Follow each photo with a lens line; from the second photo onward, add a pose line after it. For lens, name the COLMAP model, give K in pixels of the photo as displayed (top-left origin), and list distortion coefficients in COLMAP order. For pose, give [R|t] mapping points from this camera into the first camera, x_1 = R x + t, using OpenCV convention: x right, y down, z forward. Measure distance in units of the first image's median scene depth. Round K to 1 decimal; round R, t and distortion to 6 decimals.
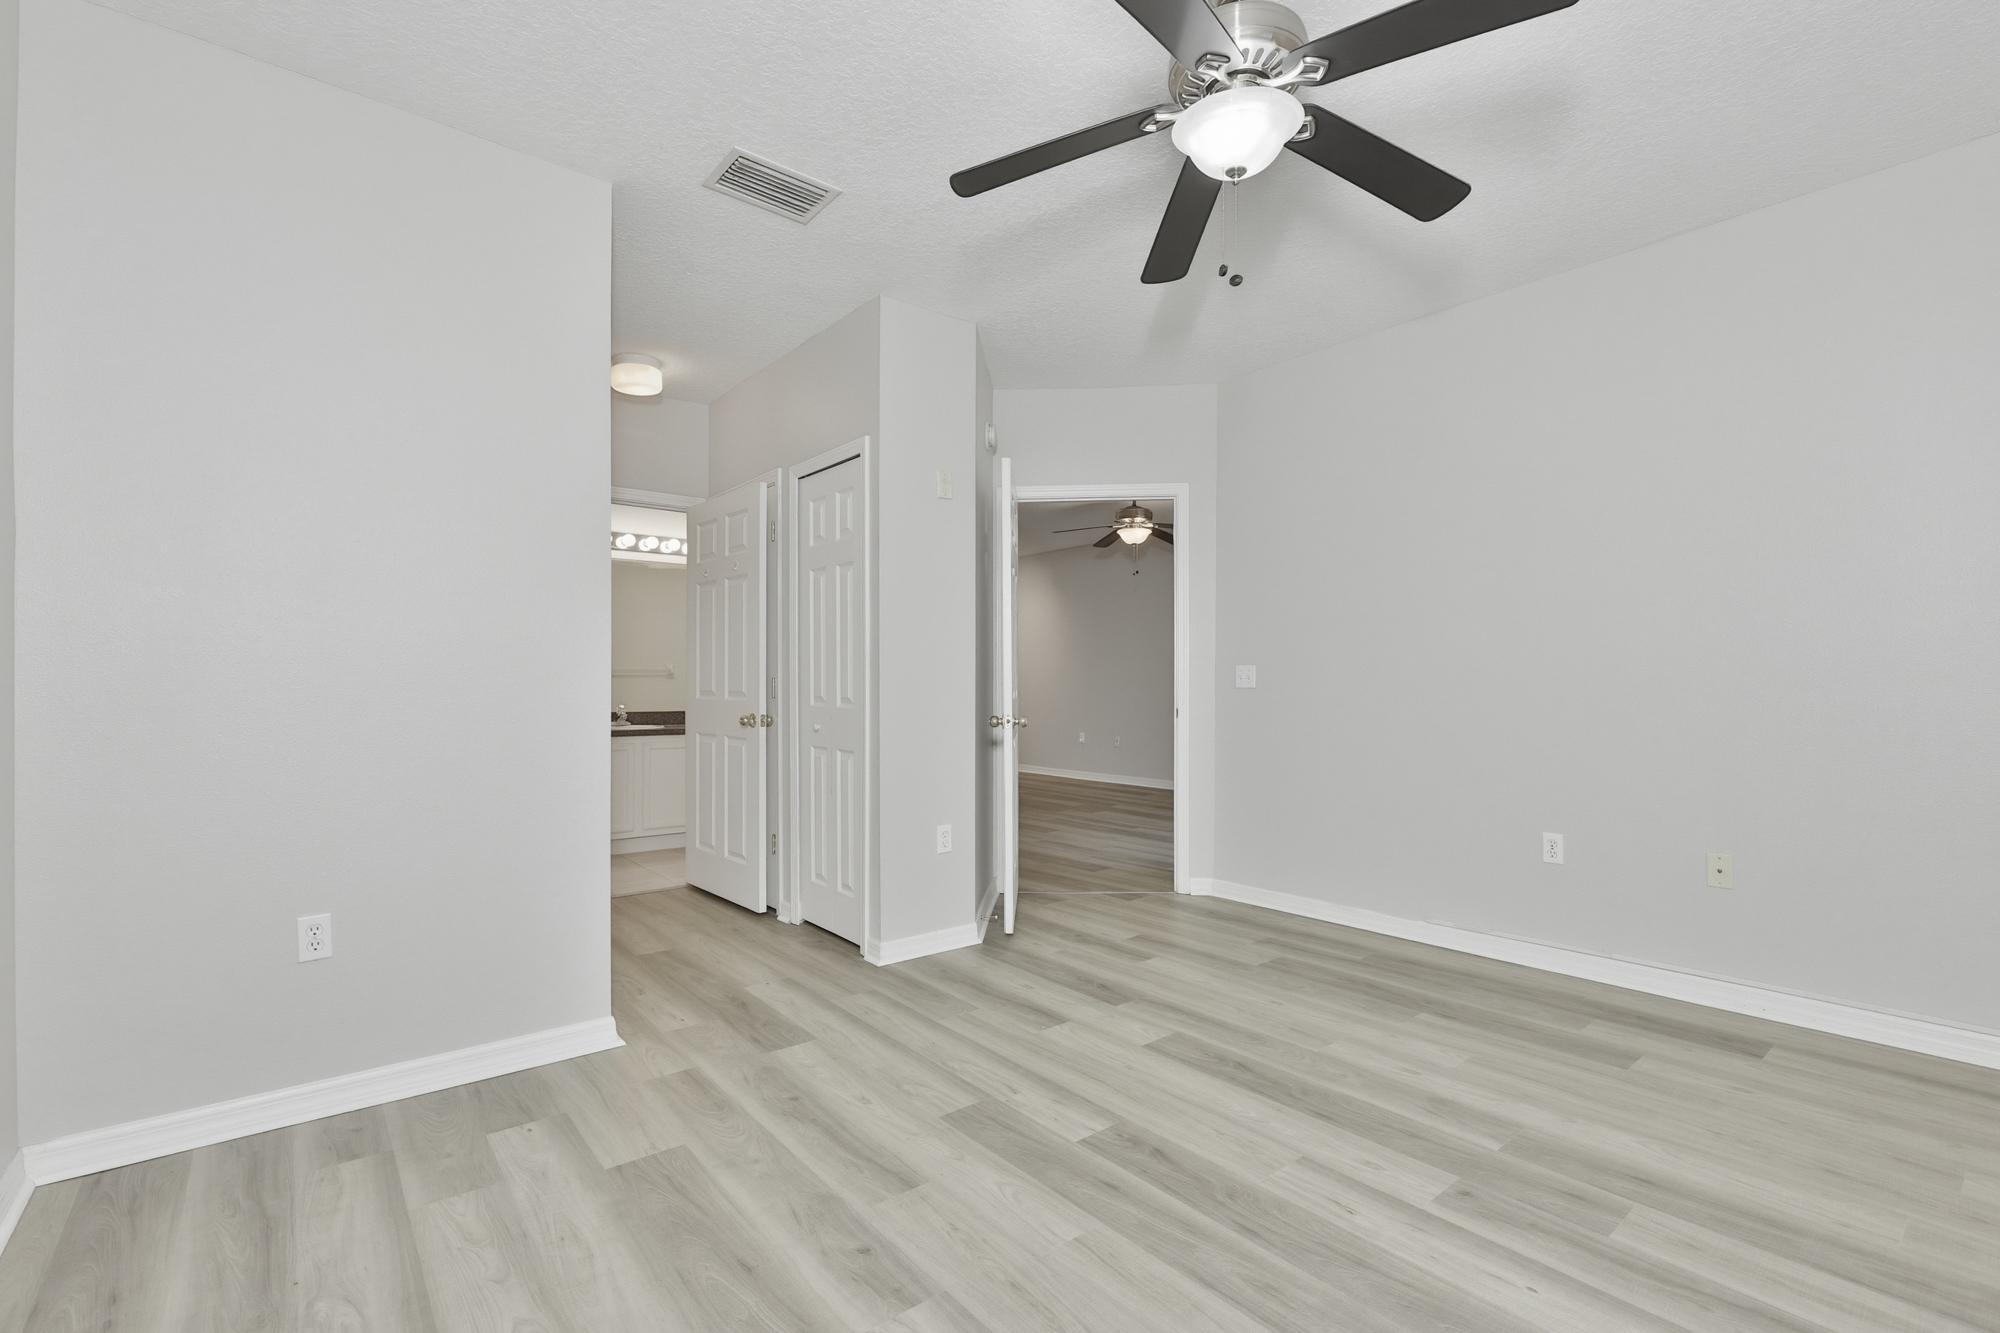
lens RADIAL K [[879.1, 0, 999.7], [0, 879.1, 691.3], [0, 0, 1]] dist [-0.003383, 0.000074]
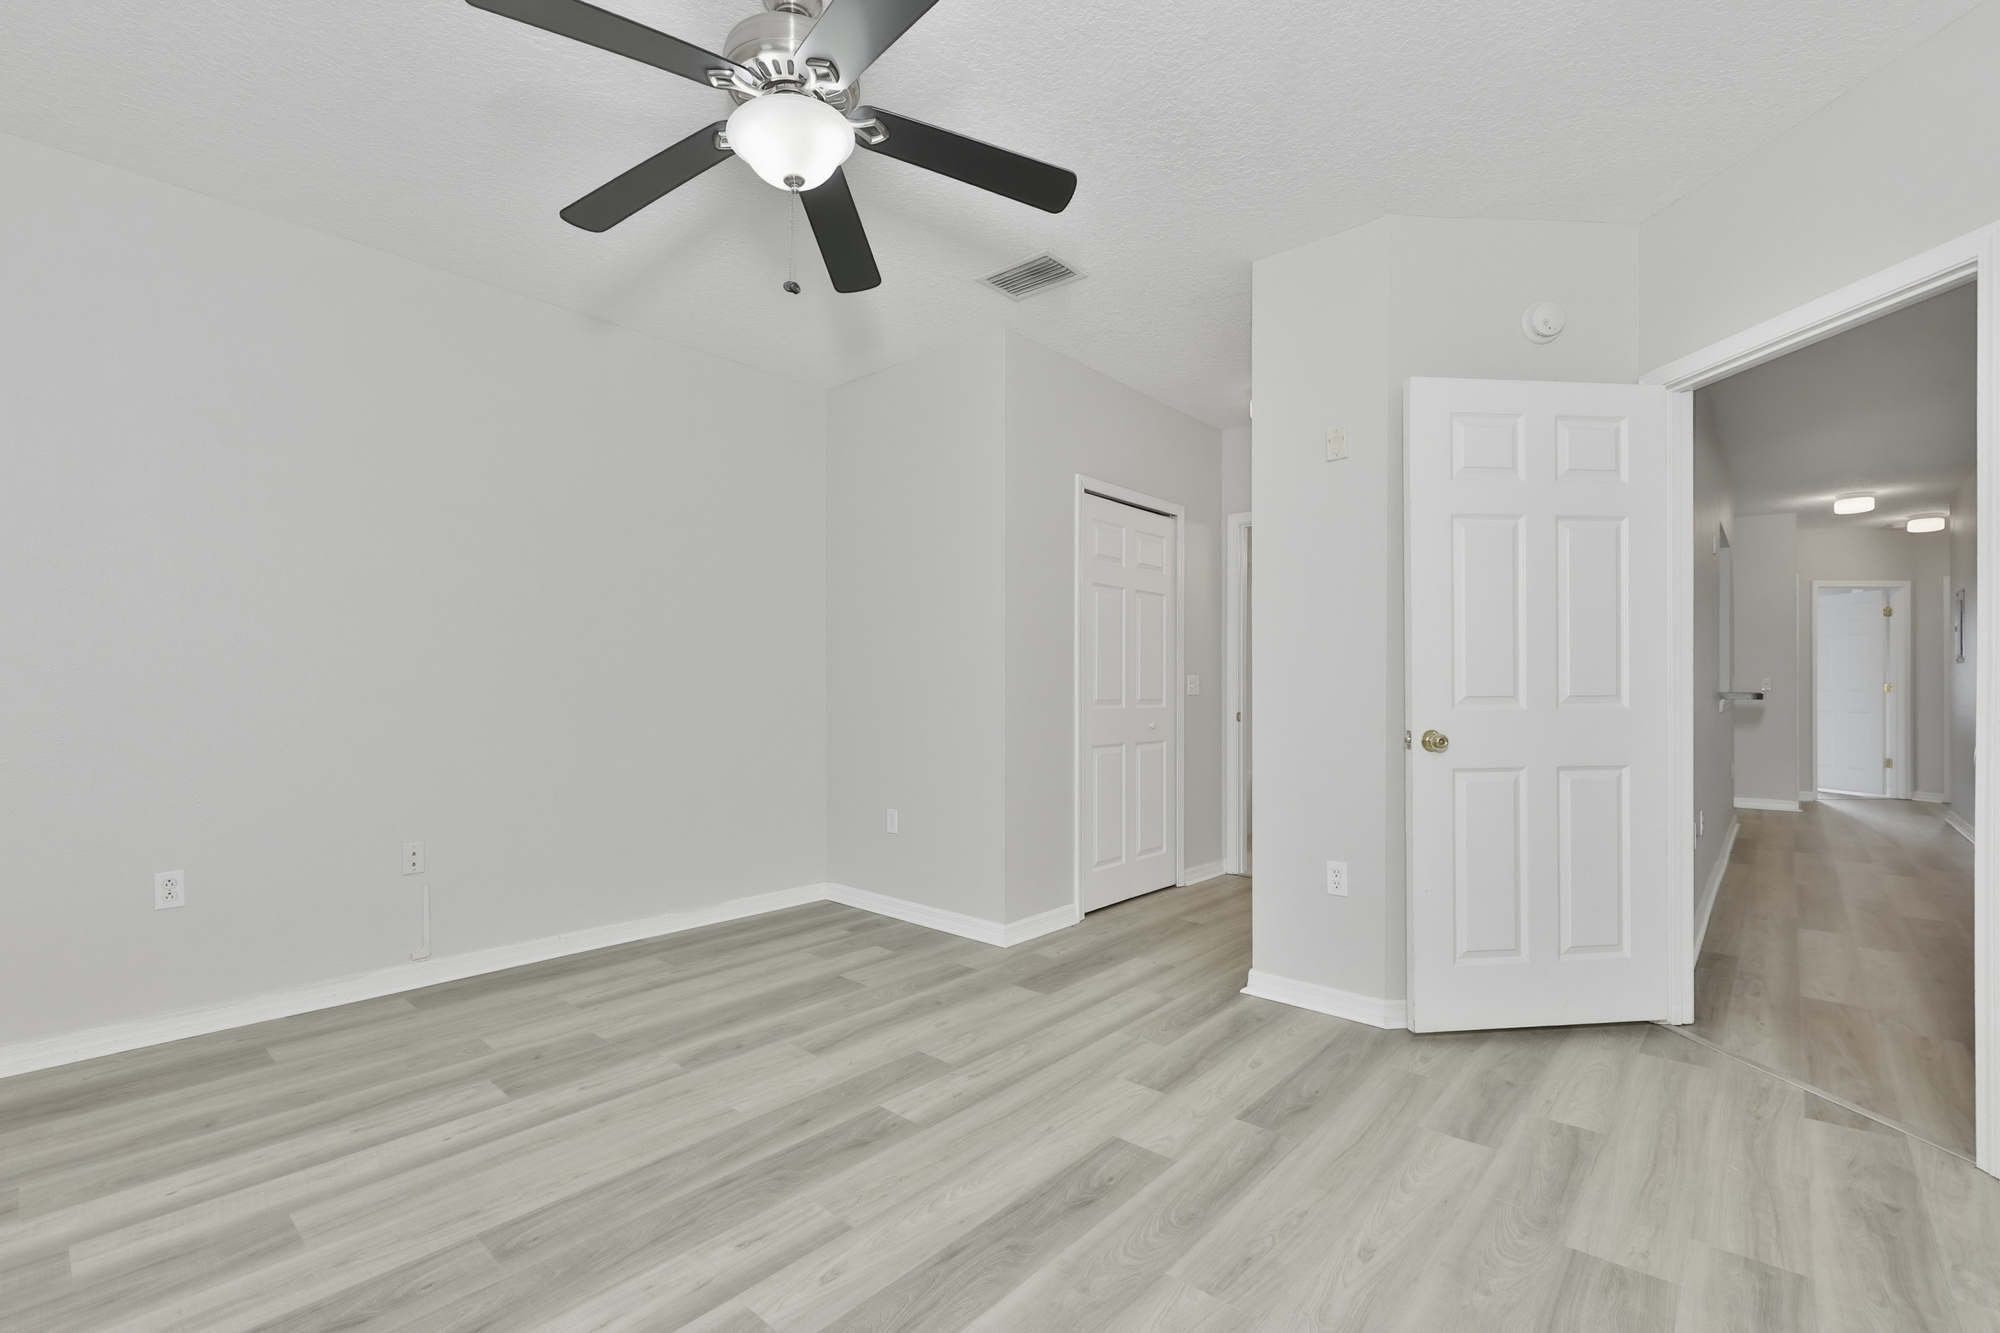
lens RADIAL K [[879.1, 0, 999.7], [0, 879.1, 691.3], [0, 0, 1]] dist [-0.003383, 0.000074]
pose [[0.168380, 0.008781, -0.985683, 1.065178], [-0.008251, 0.999938, 0.007498, -0.013766], [0.985688, 0.006870, 0.168442, 0.858172]]
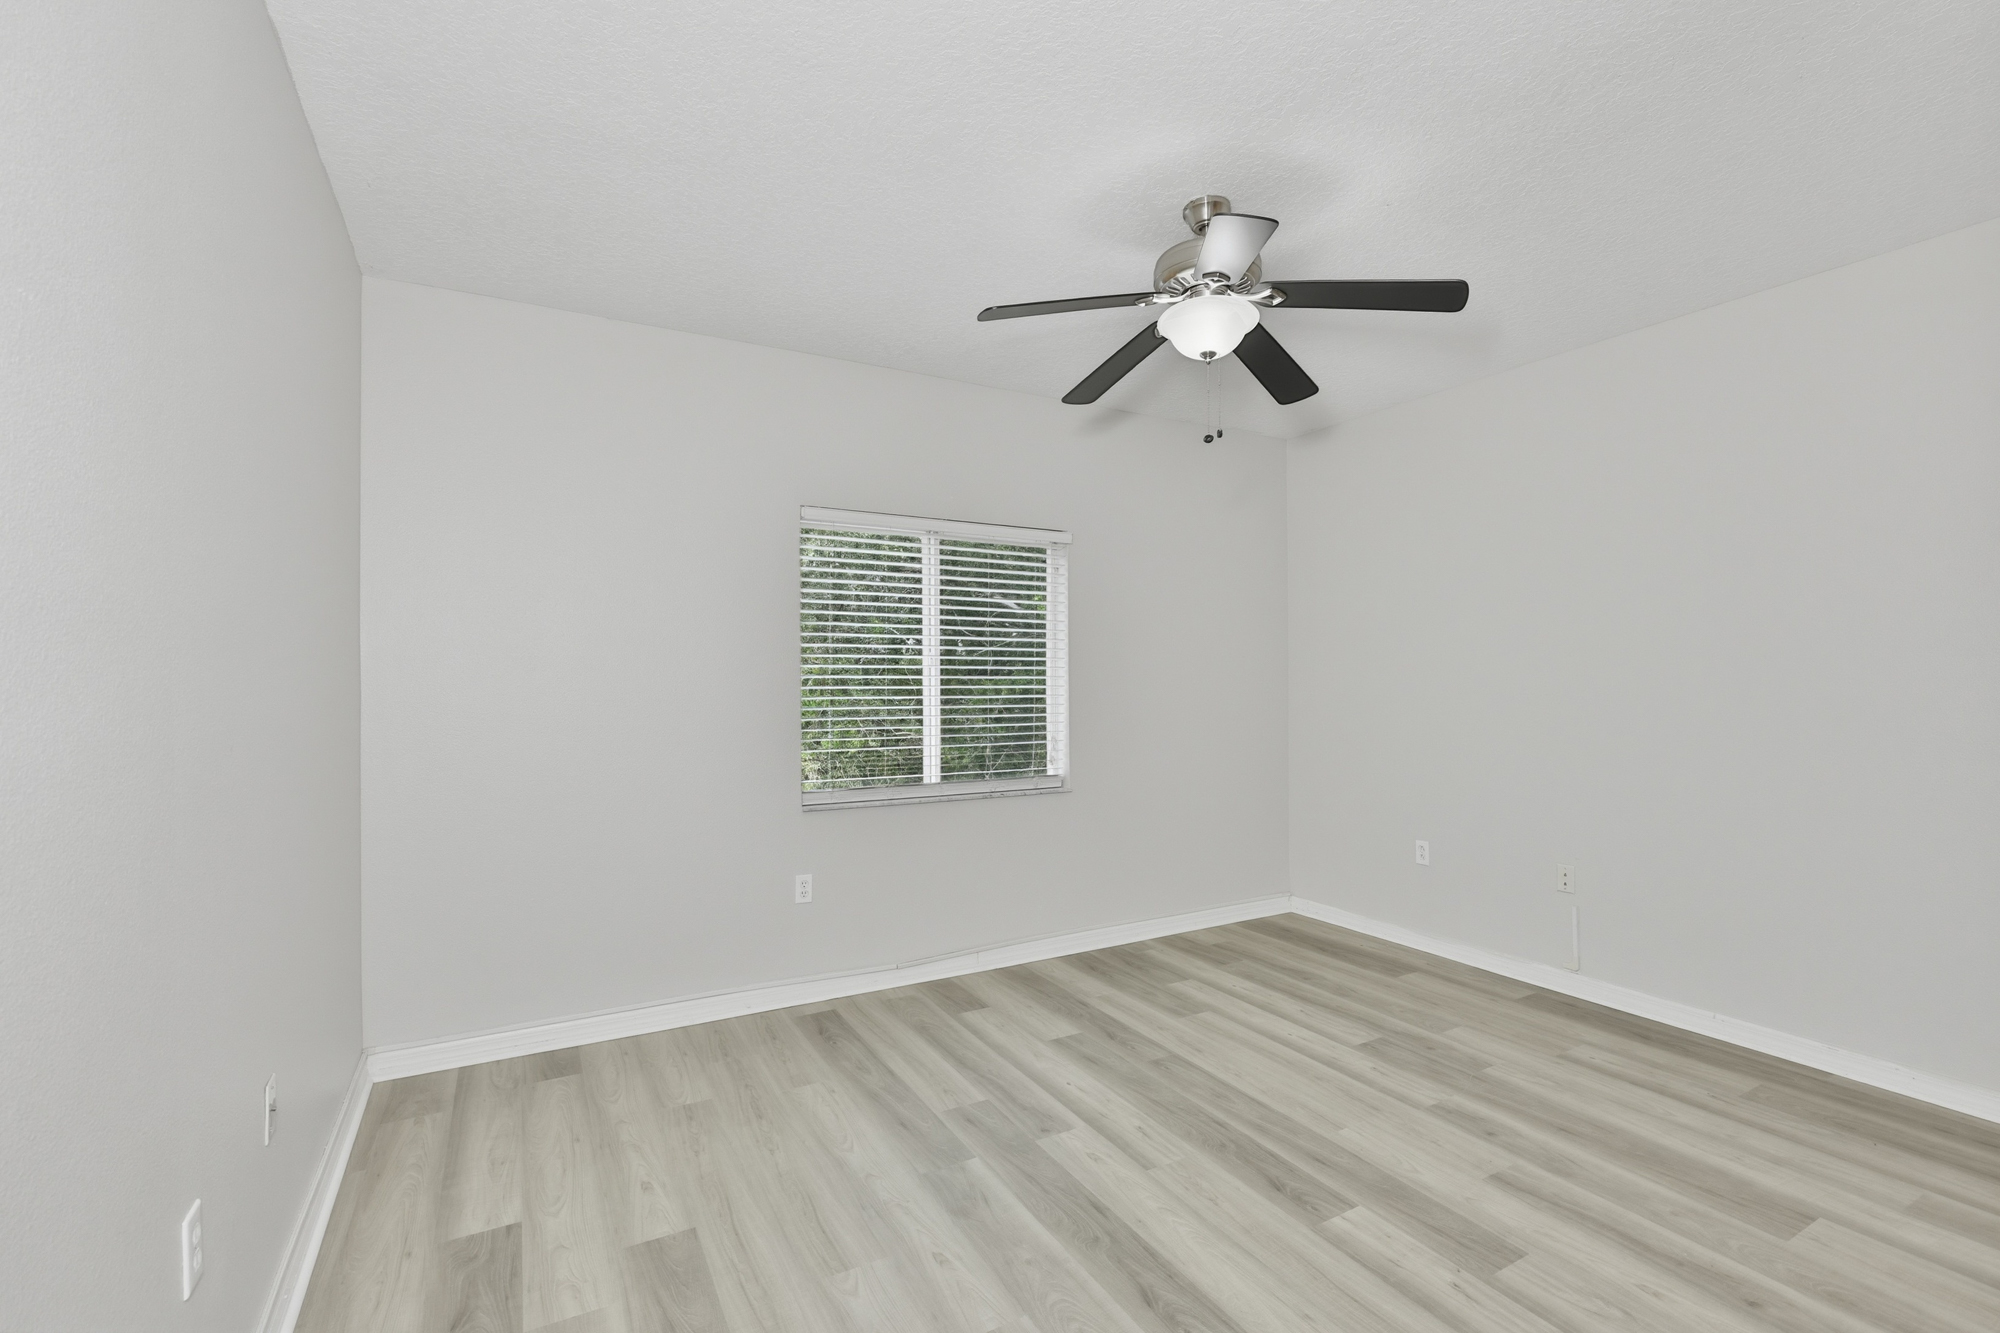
lens RADIAL K [[879.1, 0, 999.7], [0, 879.1, 691.3], [0, 0, 1]] dist [-0.003383, 0.000074]
pose [[-0.984301, 0.009148, 0.176261, 0.282357], [0.012907, 0.999713, 0.020192, -0.106837], [-0.176026, 0.022150, -0.984136, 1.859651]]
